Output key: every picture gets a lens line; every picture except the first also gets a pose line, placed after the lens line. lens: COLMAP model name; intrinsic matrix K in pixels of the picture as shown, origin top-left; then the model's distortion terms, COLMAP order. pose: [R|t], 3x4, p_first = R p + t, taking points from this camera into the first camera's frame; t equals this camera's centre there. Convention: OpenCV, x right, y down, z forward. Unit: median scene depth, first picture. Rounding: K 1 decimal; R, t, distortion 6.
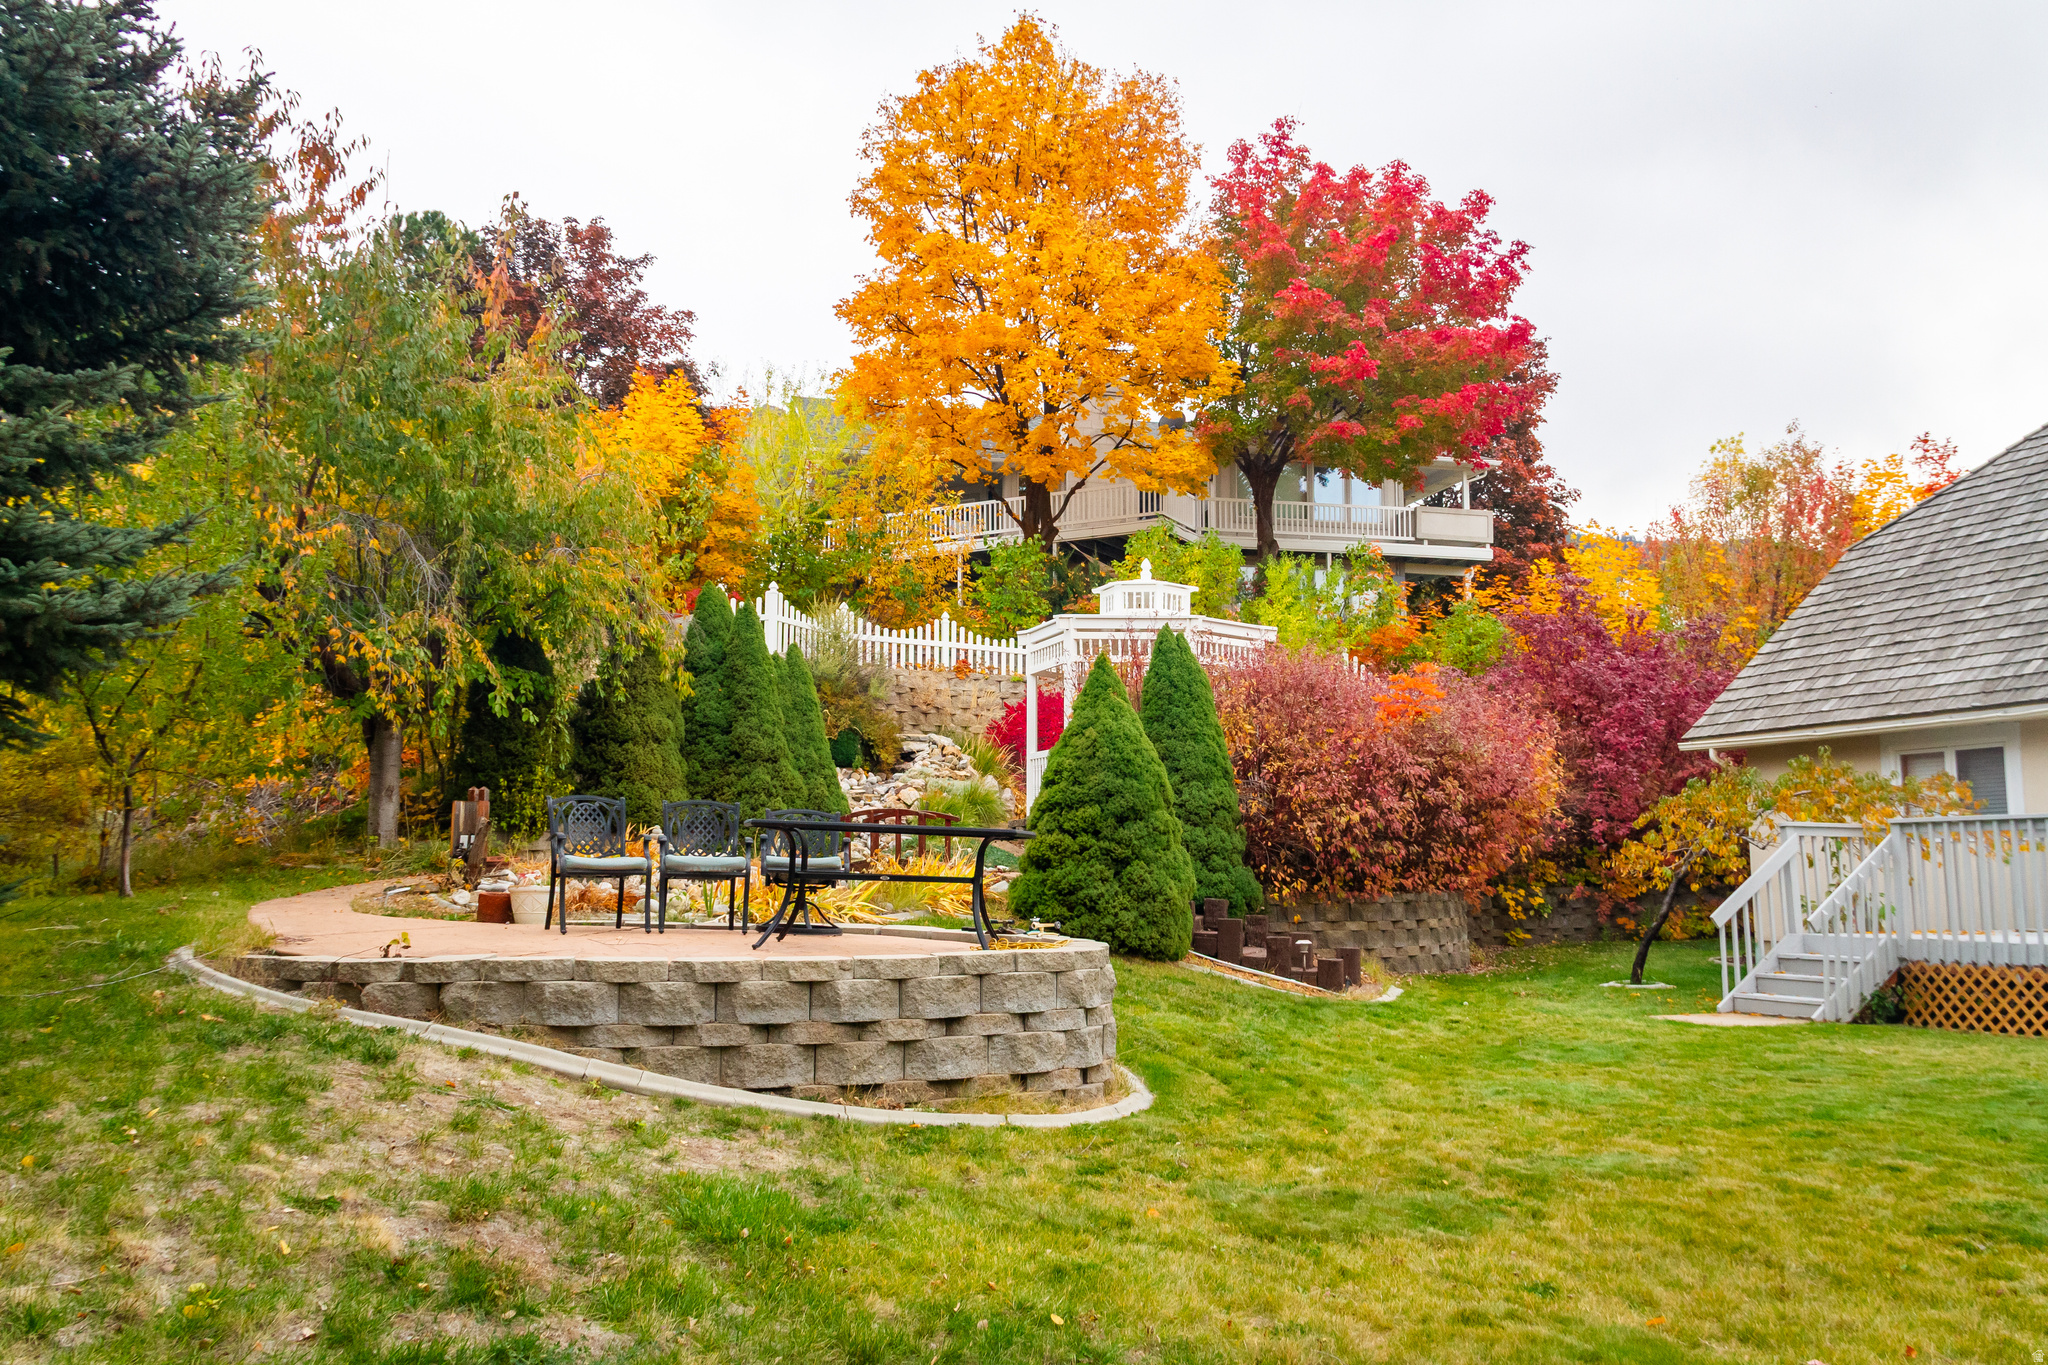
lens RADIAL K [[1711.7, 0, 1042.5], [0, 1711.7, 715.8], [0, 0, 1]] dist [0.081092, -0.069868]
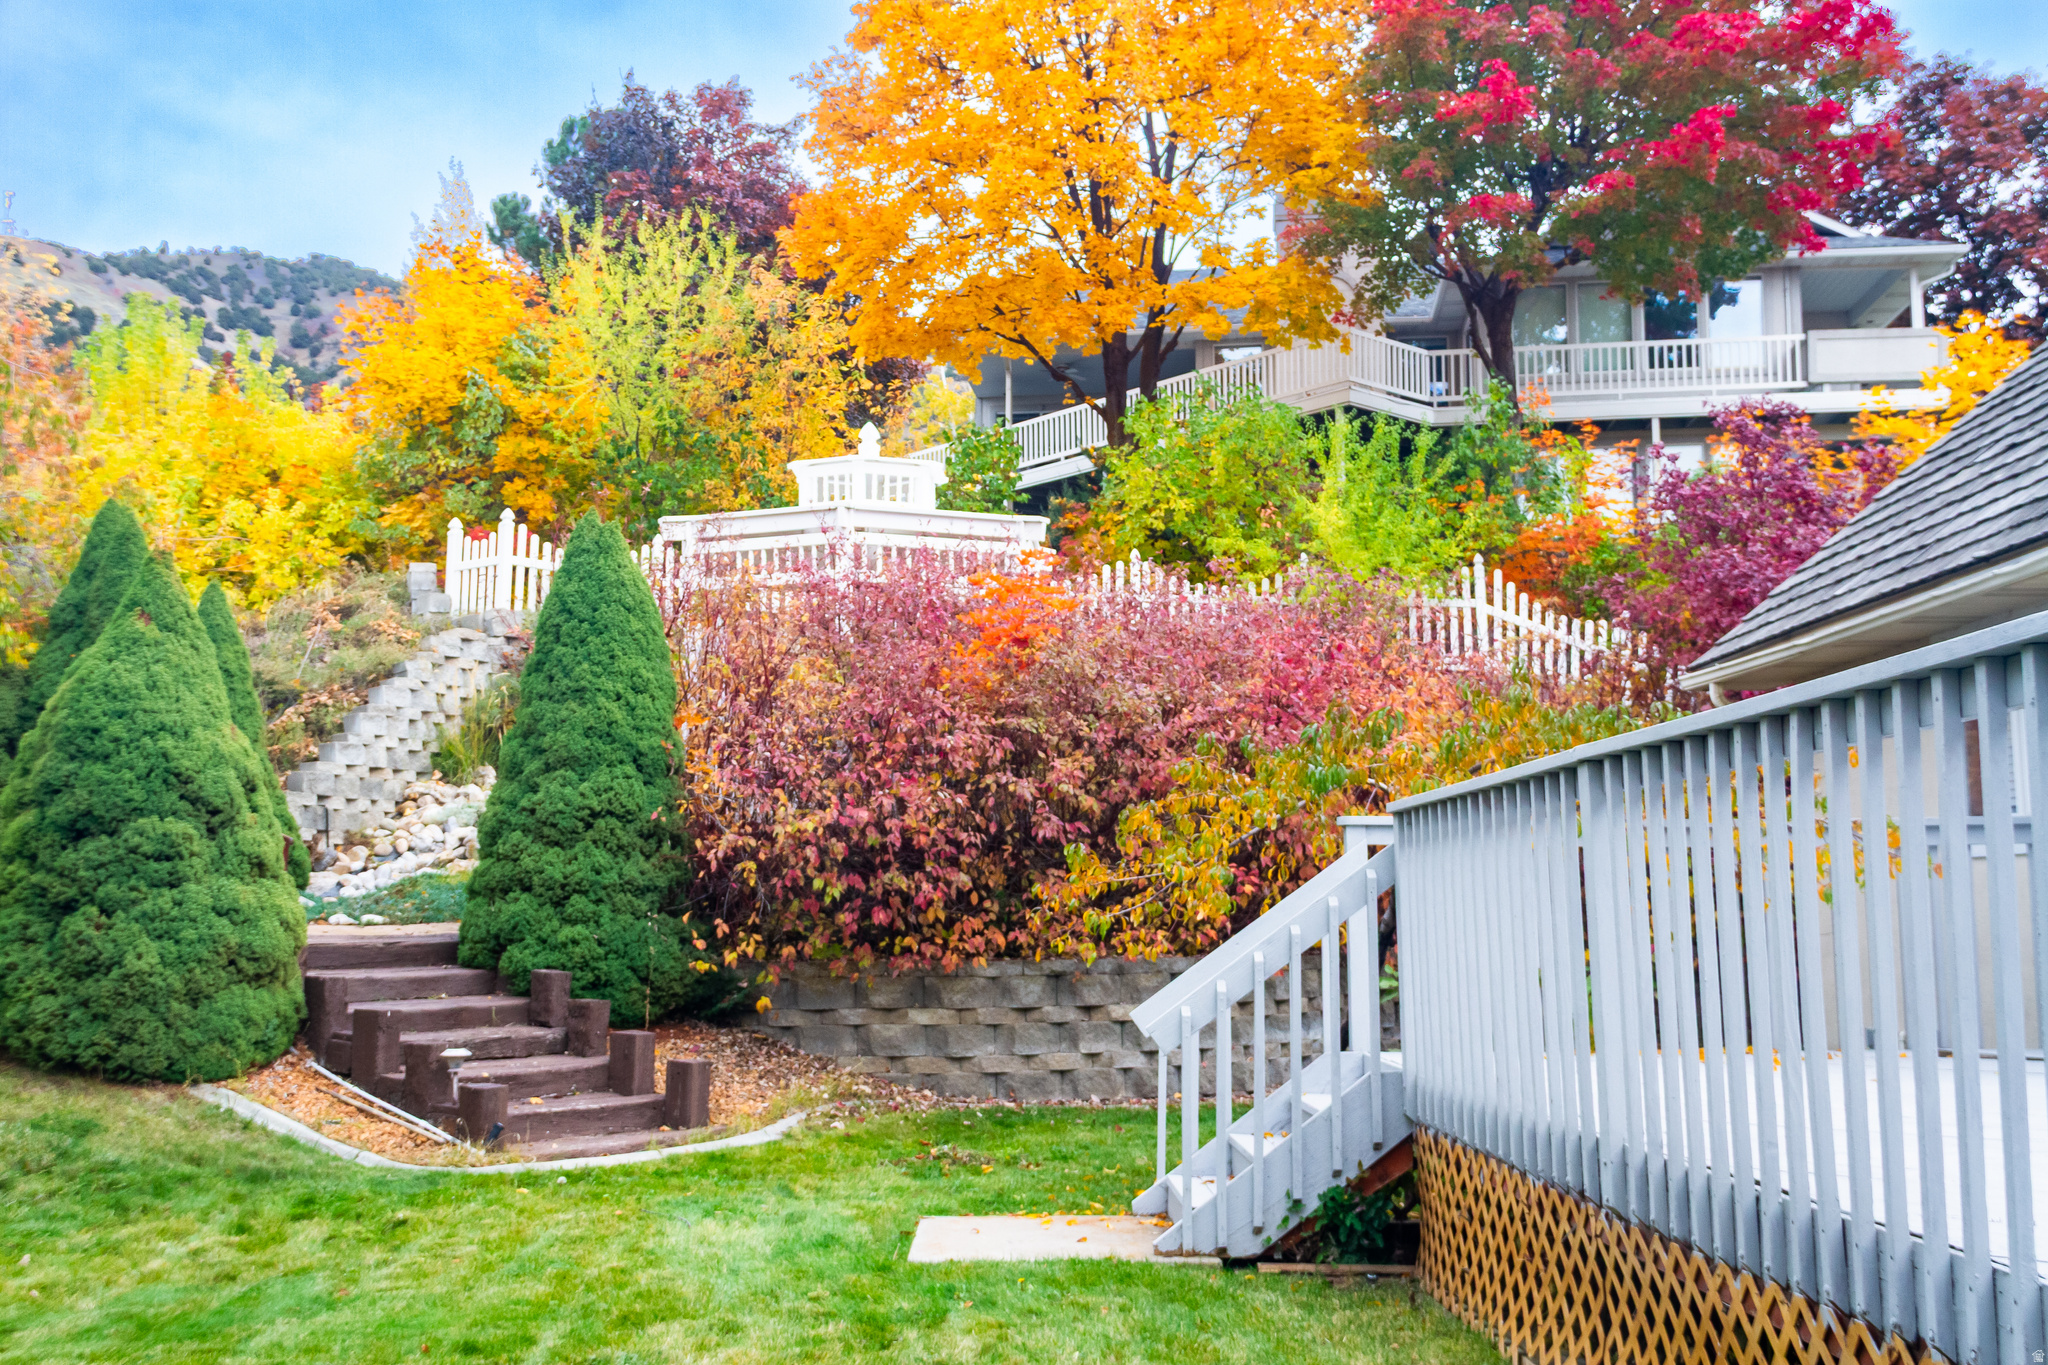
lens RADIAL K [[2076.7, 0, 1024.0], [0, 2076.7, 682.5], [0, 0, 1]] dist [0.027210, -0.002759]
pose [[0.915135, -0.047069, -0.400389, 0.483672], [0.038483, 0.998825, -0.029461, 0.032847], [0.401306, 0.011553, 0.915871, 0.377783]]
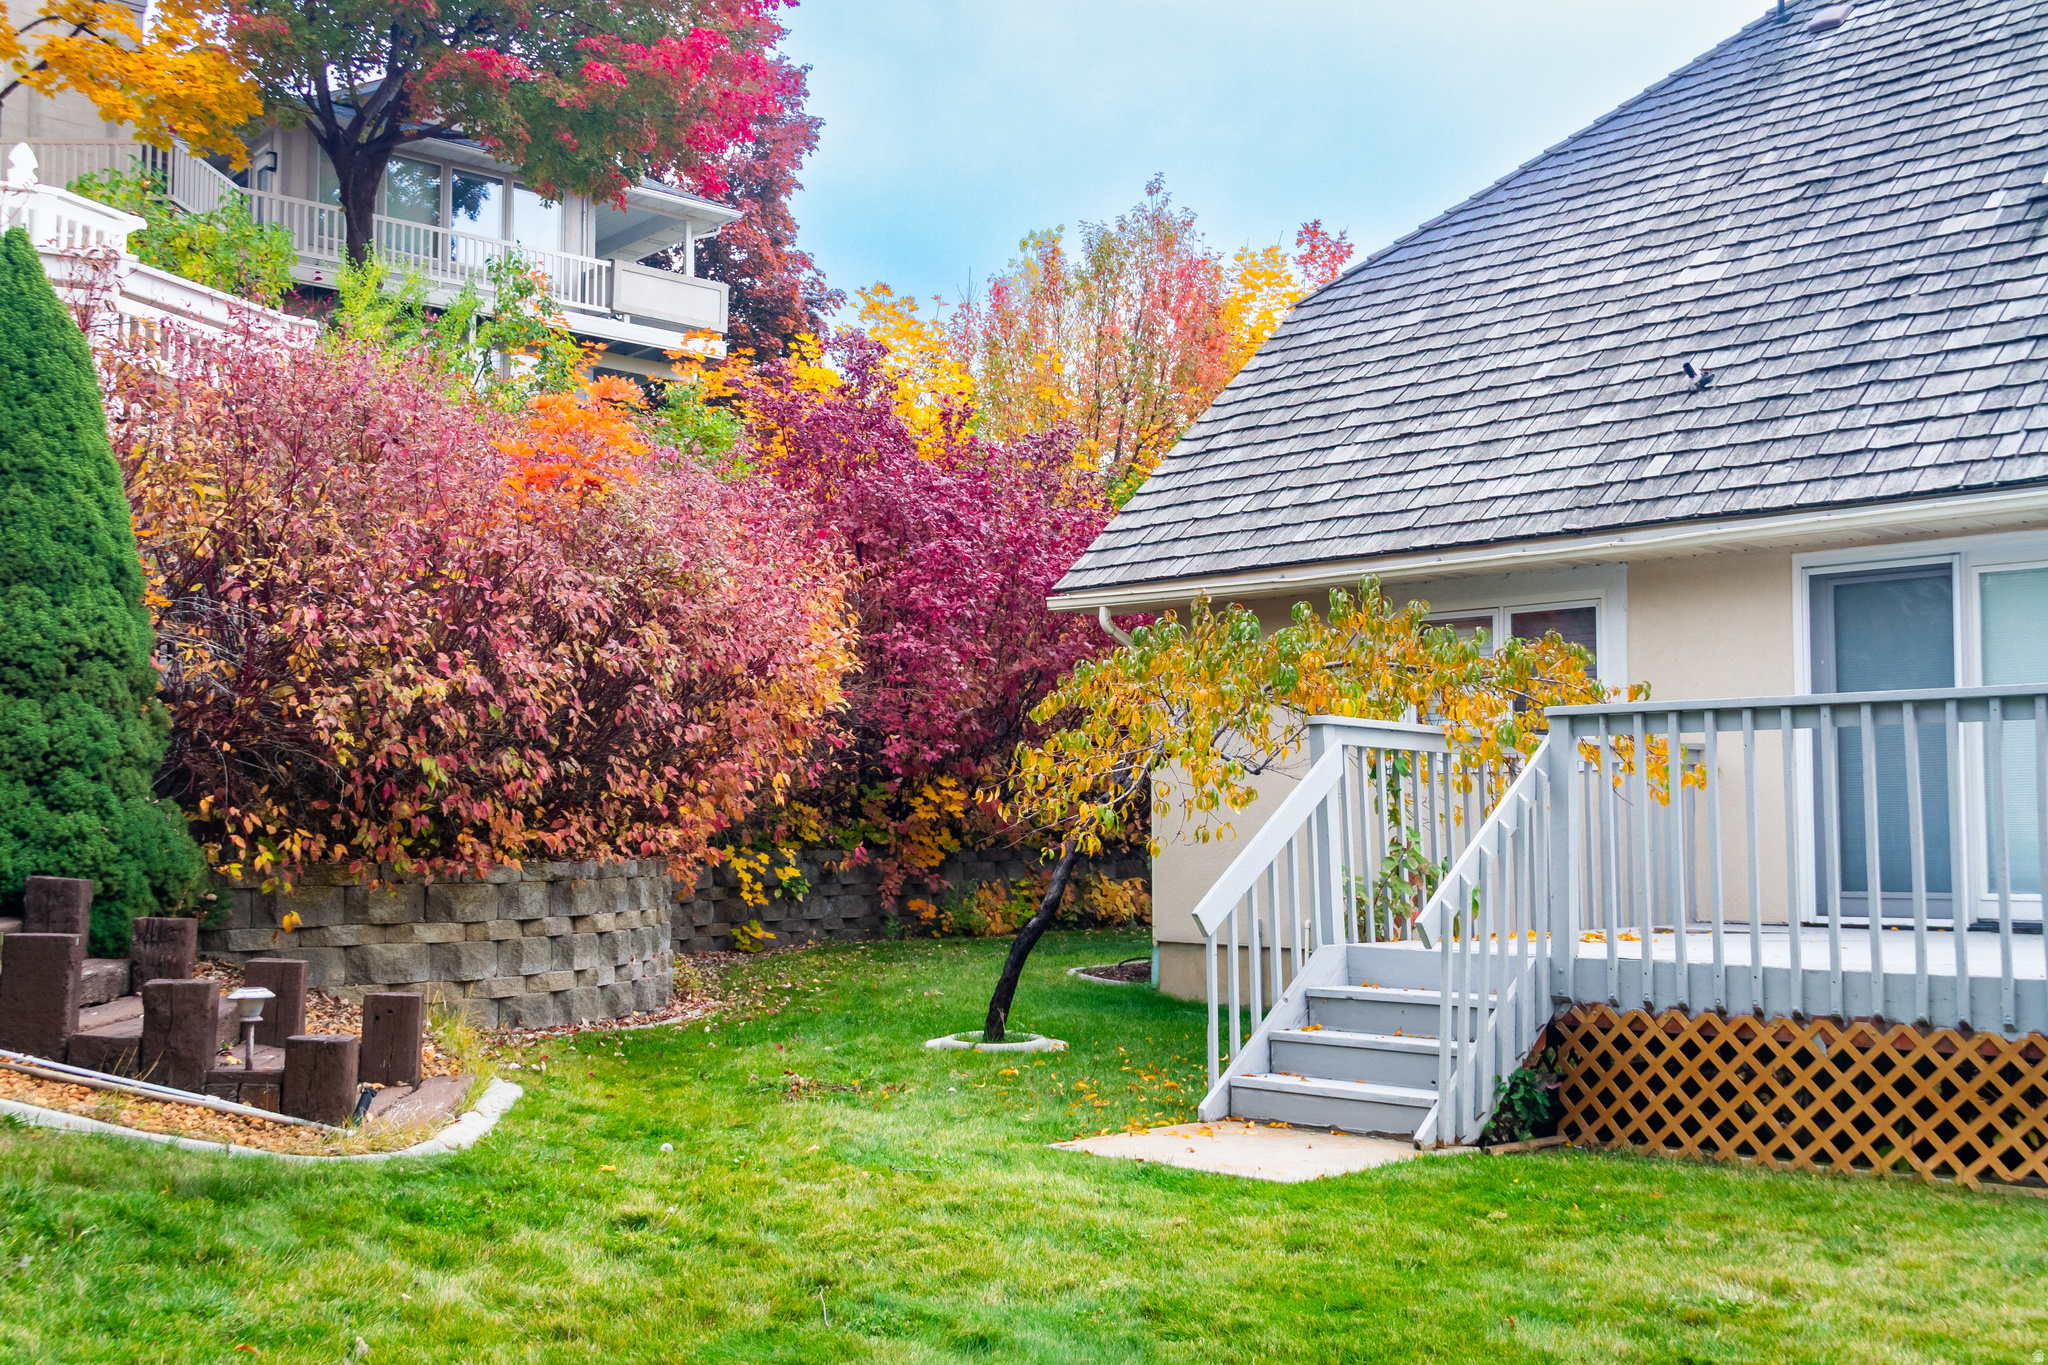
lens RADIAL K [[2076.7, 0, 1024.0], [0, 2076.7, 682.5], [0, 0, 1]] dist [0.027210, -0.002759]
pose [[0.915886, 0.037274, 0.399703, 0.100285], [-0.044769, 0.998953, 0.009427, 0.042609], [-0.398933, -0.026529, 0.916596, 0.424423]]
